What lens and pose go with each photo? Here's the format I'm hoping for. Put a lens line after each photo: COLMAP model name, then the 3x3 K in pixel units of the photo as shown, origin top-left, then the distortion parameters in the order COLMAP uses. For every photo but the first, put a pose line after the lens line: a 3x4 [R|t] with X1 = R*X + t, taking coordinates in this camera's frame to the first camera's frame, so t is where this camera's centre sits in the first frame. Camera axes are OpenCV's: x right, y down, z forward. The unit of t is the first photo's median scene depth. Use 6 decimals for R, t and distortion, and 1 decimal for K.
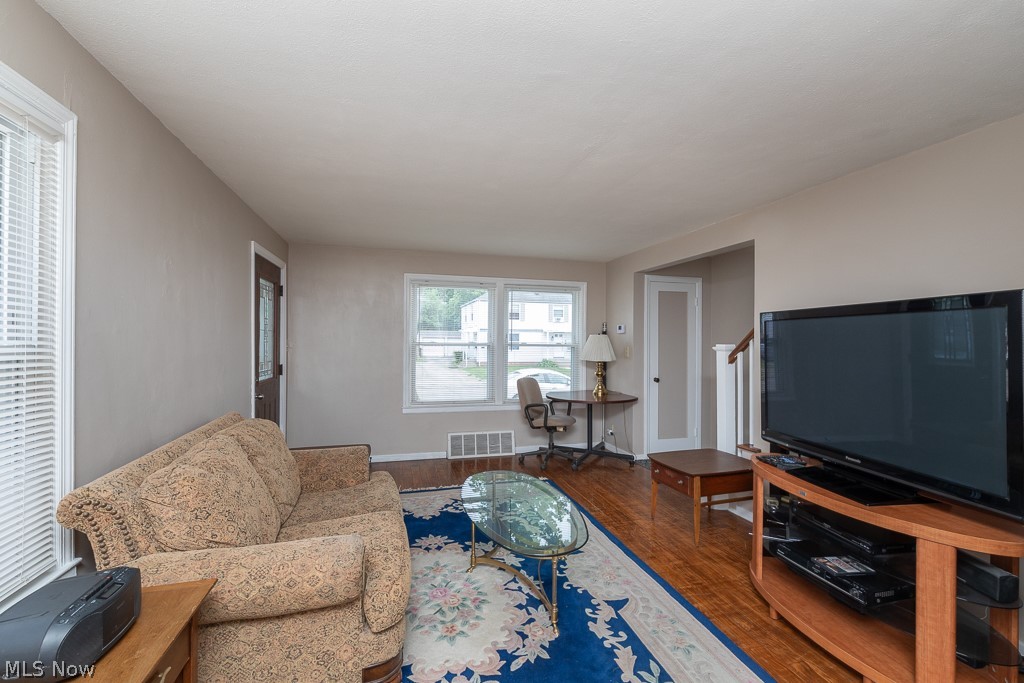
lens RADIAL K [[441.2, 0, 507.6], [0, 441.2, 336.7], [0, 0, 1]] dist [0.001640, 0.000087]
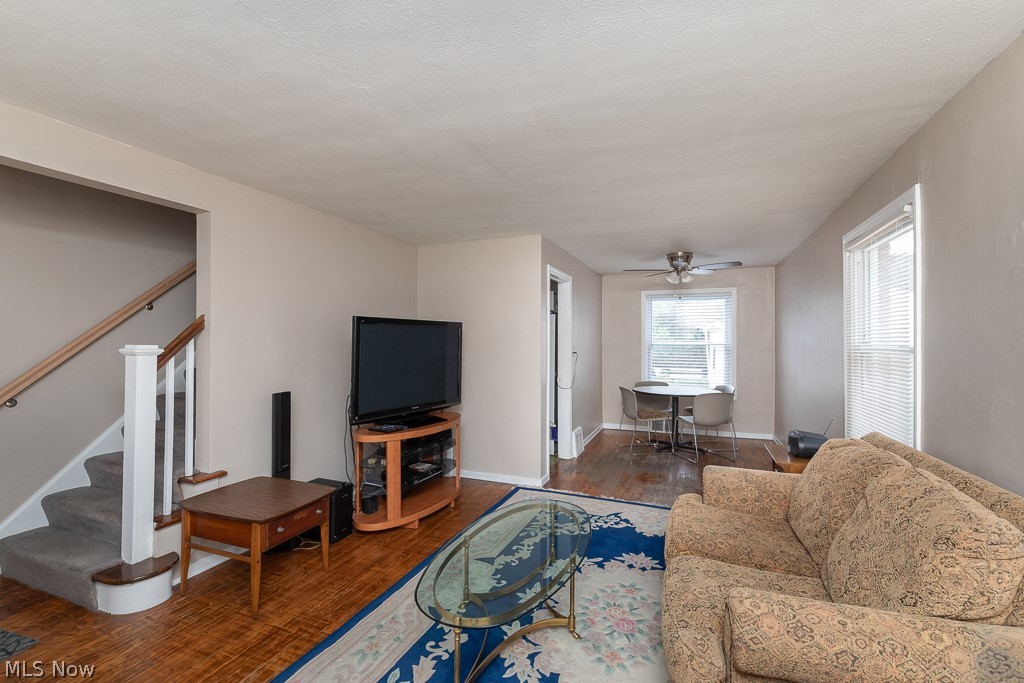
lens RADIAL K [[441.2, 0, 506.0], [0, 441.2, 340.1], [0, 0, 1]] dist [0.001640, 0.000087]
pose [[-0.782783, 0.004652, 0.622278, -0.579952], [0.002687, 0.999988, -0.004095, 0.014235], [-0.622289, -0.001533, -0.782786, 2.052854]]
